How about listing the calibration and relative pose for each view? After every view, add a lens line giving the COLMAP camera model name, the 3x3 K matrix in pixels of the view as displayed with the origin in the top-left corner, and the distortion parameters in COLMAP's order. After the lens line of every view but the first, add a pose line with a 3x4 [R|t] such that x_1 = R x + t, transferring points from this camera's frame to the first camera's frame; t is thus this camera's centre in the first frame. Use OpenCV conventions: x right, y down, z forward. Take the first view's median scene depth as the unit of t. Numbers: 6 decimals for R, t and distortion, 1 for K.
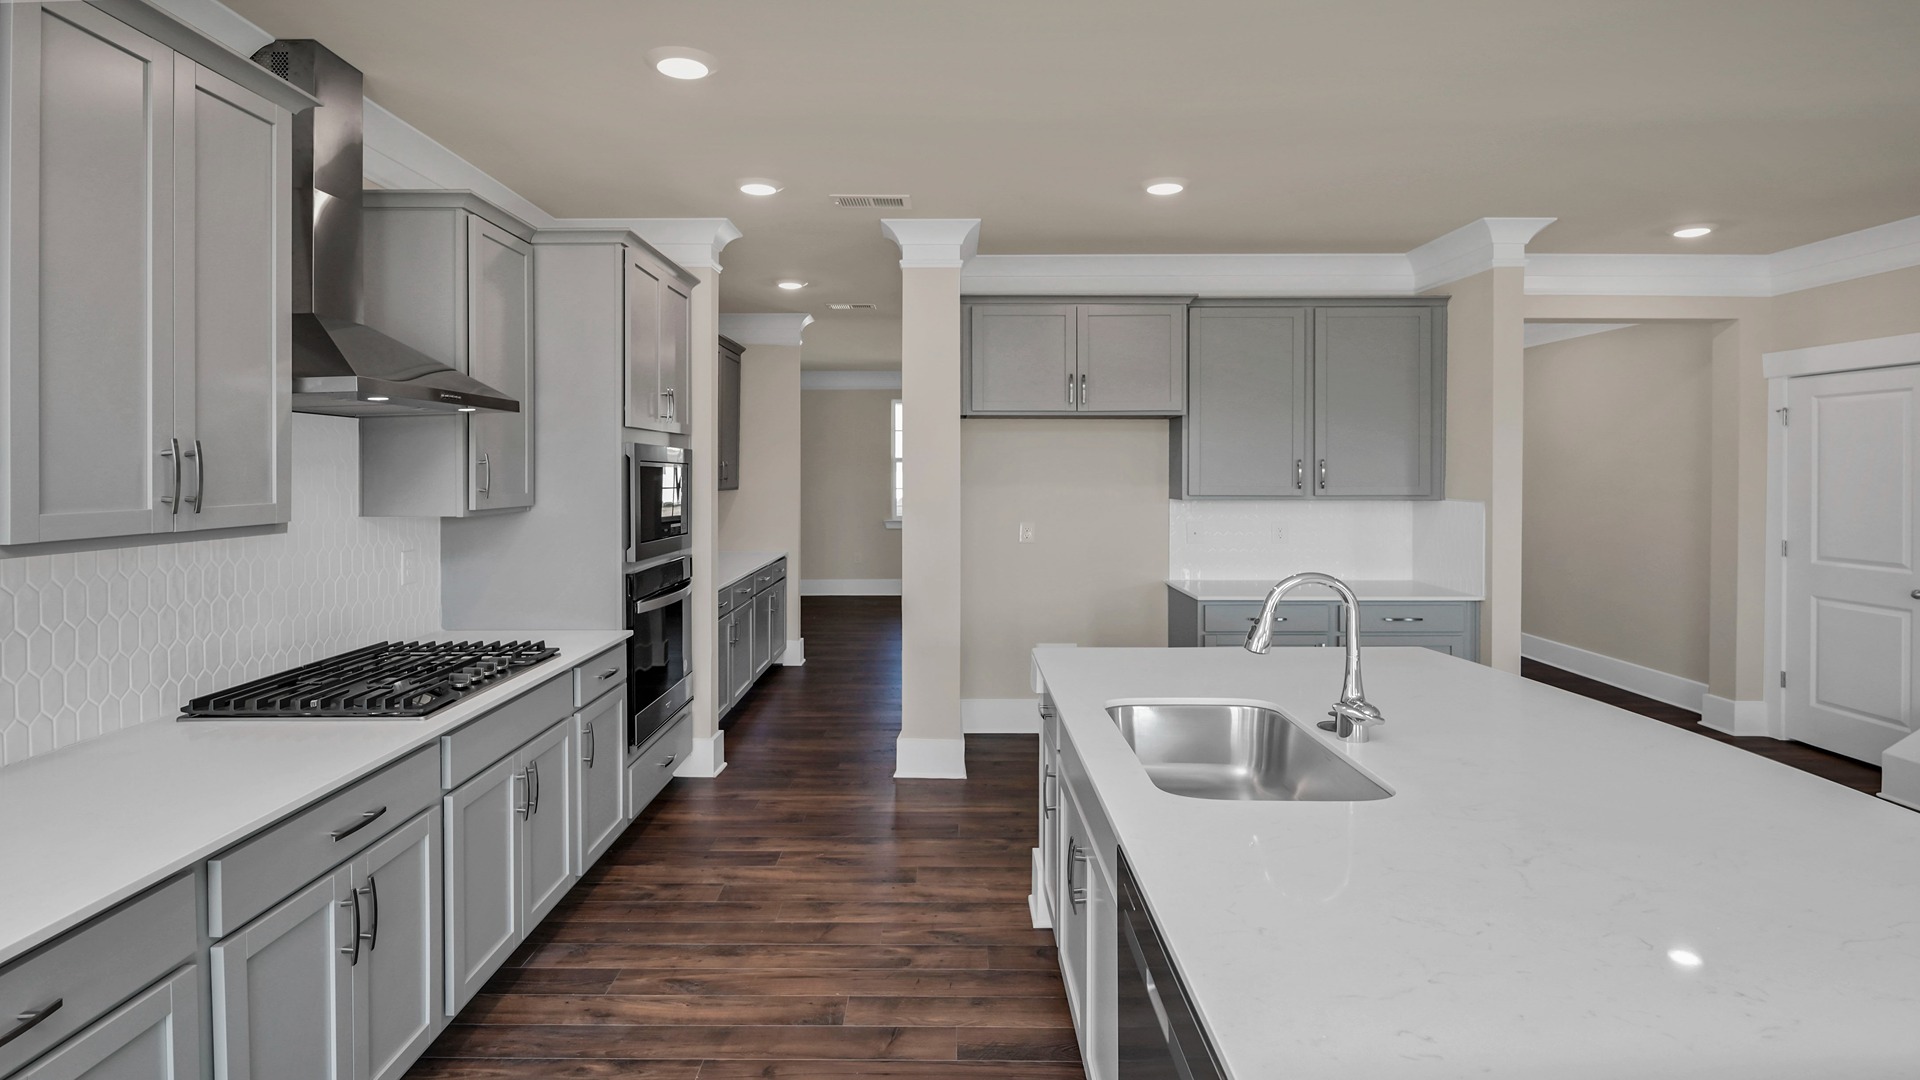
lens RADIAL K [[993.7, 0, 975.6], [0, 993.7, 477.7], [0, 0, 1]] dist [0.000609, 0.000231]
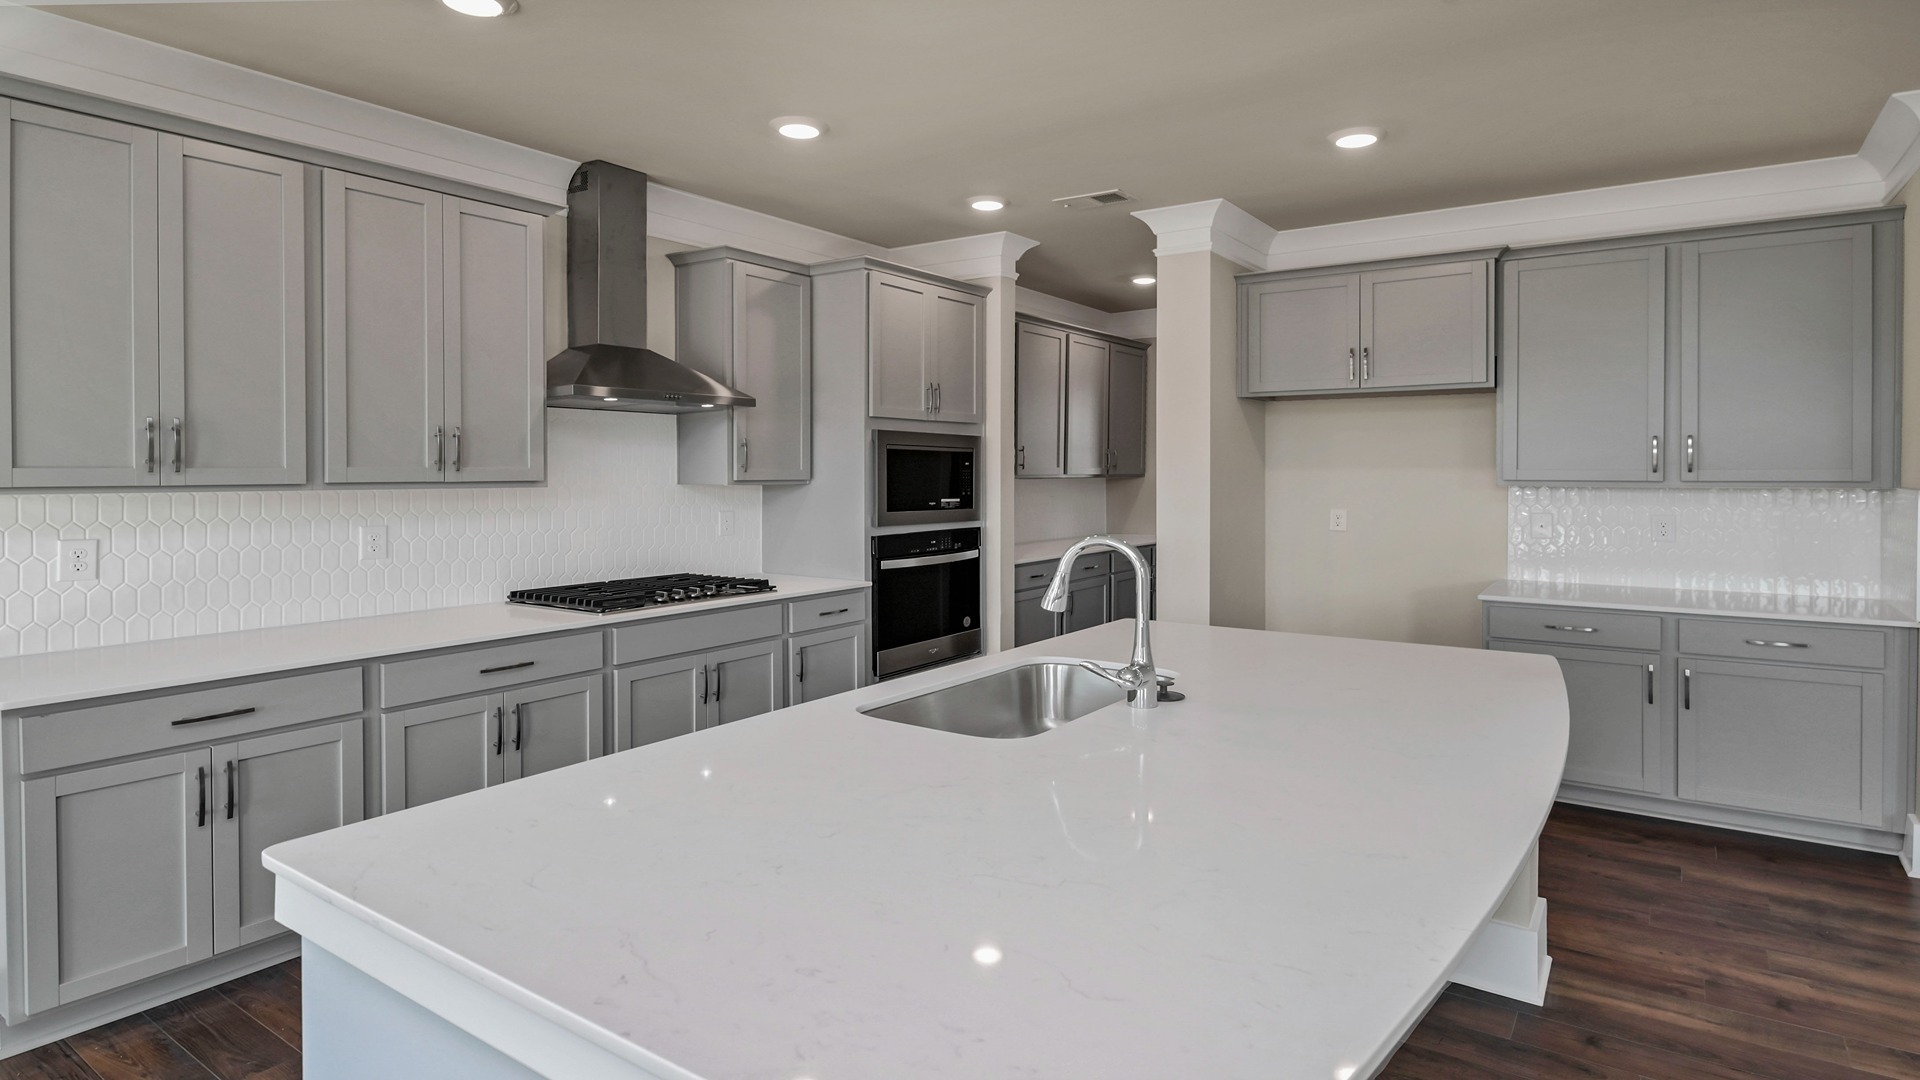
lens RADIAL K [[1005.1, 0, 1009.5], [0, 1005.1, 482.4], [0, 0, 1]] dist [0.002706, -0.003069]
pose [[0.835240, 0.005637, -0.549856, 0.374390], [-0.003716, 0.999982, 0.004608, 0.018662], [0.549873, -0.001805, 0.835247, 0.044119]]
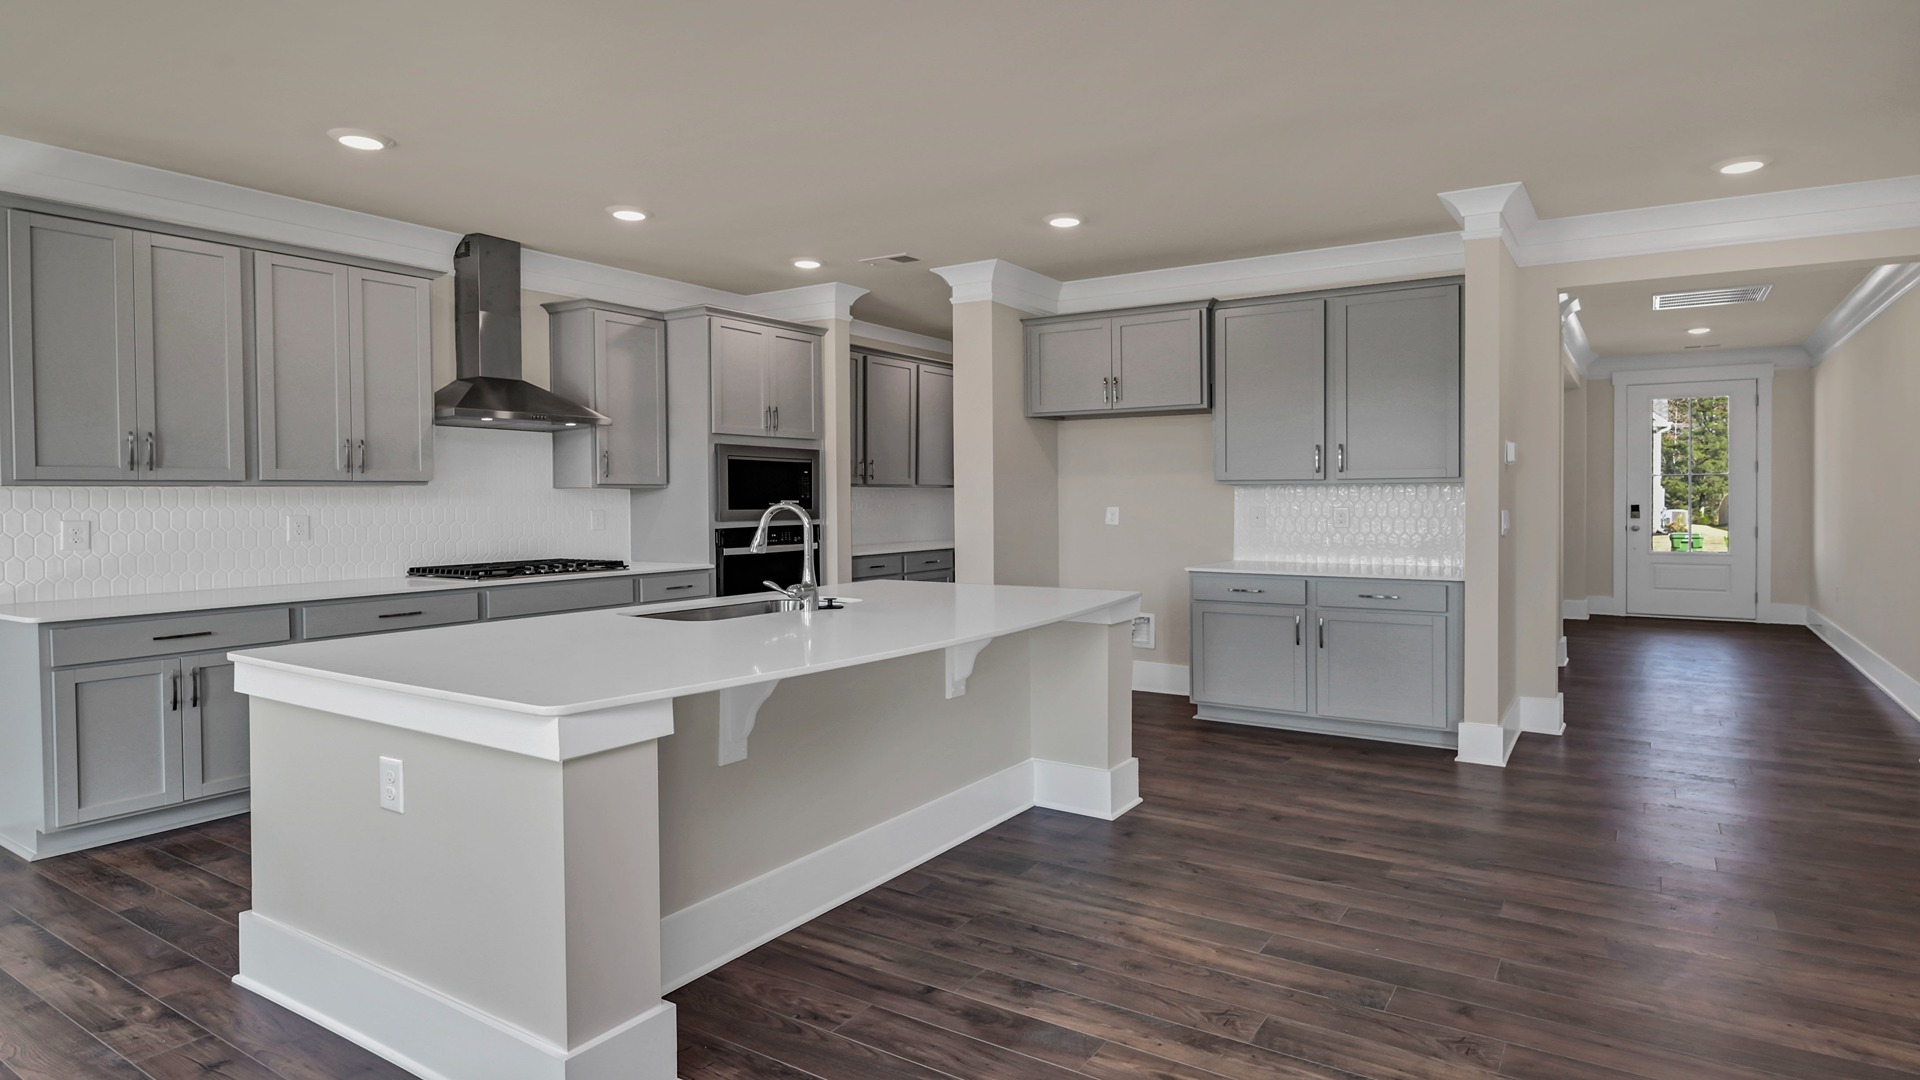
lens RADIAL K [[1020.3, 0, 1041.4], [0, 1020.3, 508.9], [0, 0, 1]] dist [-0.009659, 0.001686]
pose [[0.867037, -0.002322, -0.498239, 0.680773], [0.005030, 0.999979, 0.004093, 0.048043], [0.498219, -0.006055, 0.867030, -0.084756]]
